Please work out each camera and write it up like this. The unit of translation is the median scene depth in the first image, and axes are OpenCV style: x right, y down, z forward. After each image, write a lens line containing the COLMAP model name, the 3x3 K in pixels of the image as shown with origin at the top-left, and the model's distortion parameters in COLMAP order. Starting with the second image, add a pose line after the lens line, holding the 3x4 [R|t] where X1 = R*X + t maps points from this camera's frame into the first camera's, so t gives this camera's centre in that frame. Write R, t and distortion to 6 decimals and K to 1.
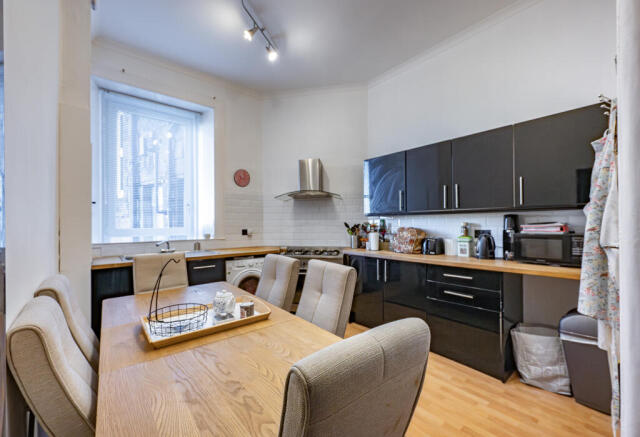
lens RADIAL K [[263.6, 0, 320.0], [0, 263.6, 218.5], [0, 0, 1]] dist [0.000261, 0.000046]
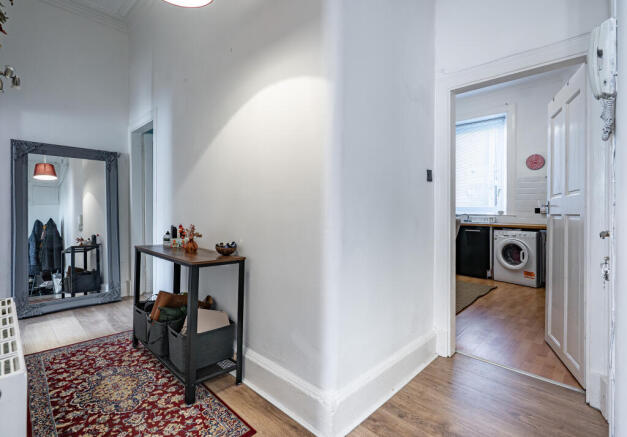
lens RADIAL K [[301.9, 0, 313.5], [0, 301.9, 211.6], [0, 0, 1]] dist [0.003083, 0.000447]
pose [[0.084395, 0.009215, -0.996390, 0.970399], [-0.000971, 0.999958, 0.009166, 0.048985], [0.996432, 0.000194, 0.084400, -0.048726]]
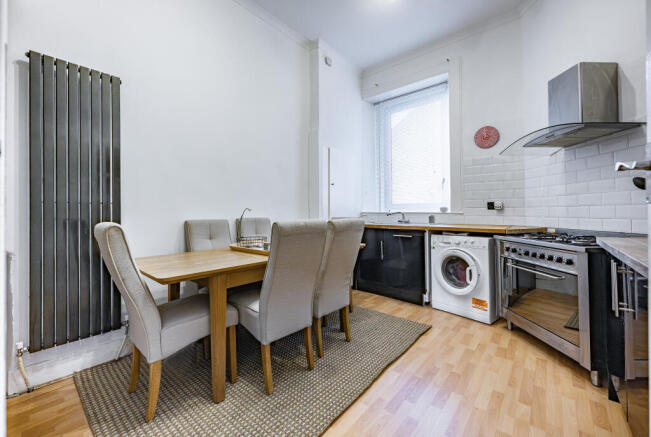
lens RADIAL K [[263.6, 0, 326.1], [0, 263.6, 211.6], [0, 0, 1]] dist [-0.000968, -0.000047]
pose [[0.152120, 0.005209, -0.988348, 0.444492], [0.016799, 0.999828, 0.007855, 0.059291], [0.988219, -0.017798, 0.152006, 0.428273]]
